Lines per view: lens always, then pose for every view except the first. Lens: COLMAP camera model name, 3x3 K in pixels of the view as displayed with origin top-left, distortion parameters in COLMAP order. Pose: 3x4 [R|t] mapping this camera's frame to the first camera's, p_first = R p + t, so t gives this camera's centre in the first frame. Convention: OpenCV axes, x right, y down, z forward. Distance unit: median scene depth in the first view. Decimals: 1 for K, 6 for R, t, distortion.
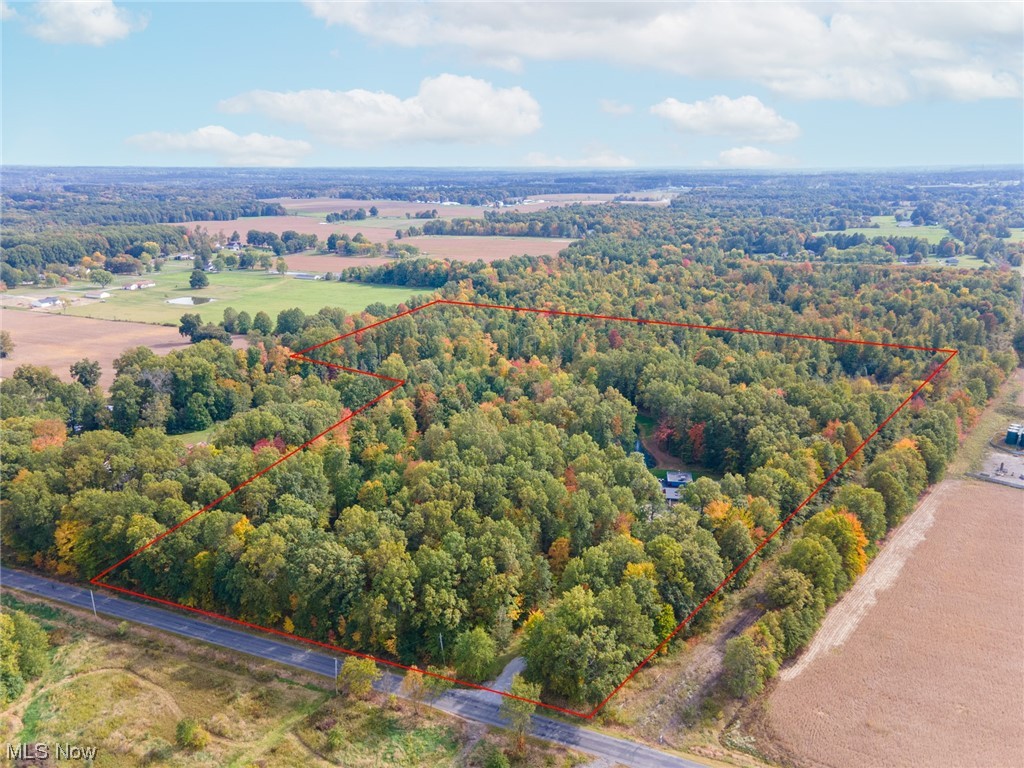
lens RADIAL K [[818.9, 0, 512.0], [0, 818.9, 384.0], [0, 0, 1]] dist [0.050819, -0.001921]
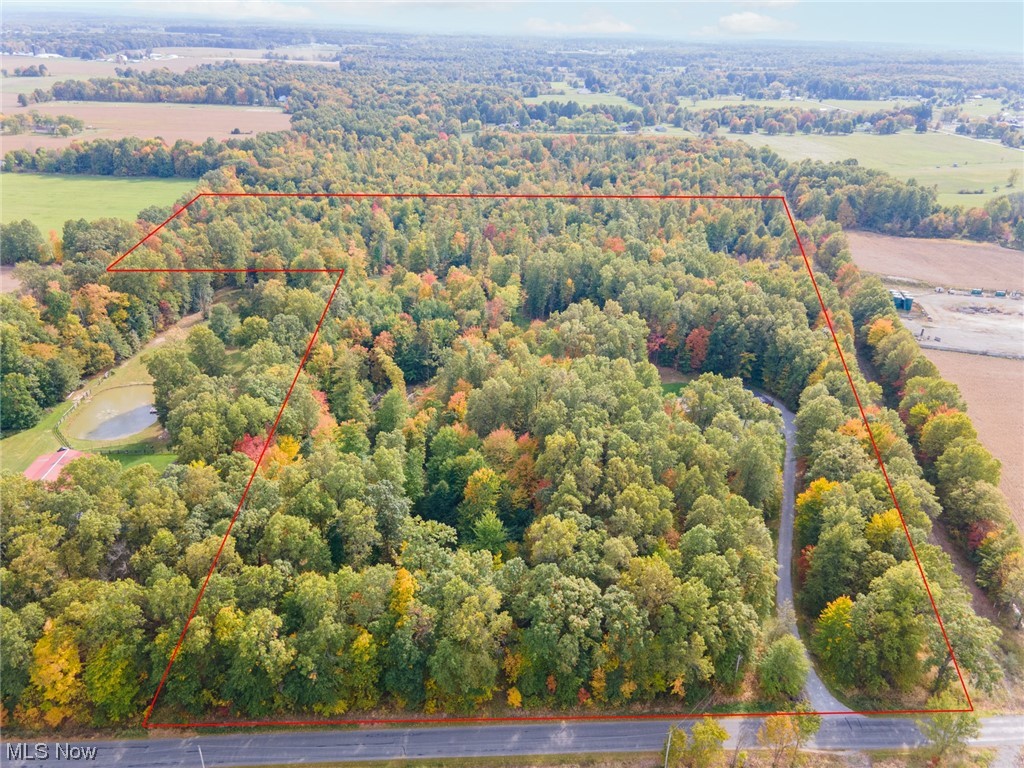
lens RADIAL K [[818.9, 0, 512.0], [0, 818.9, 384.0], [0, 0, 1]] dist [0.050819, -0.001921]
pose [[0.884173, -0.158972, 0.439278, -0.134942], [0.087971, 0.980155, 0.177645, -0.026658], [-0.458801, -0.118425, 0.880612, 0.096848]]
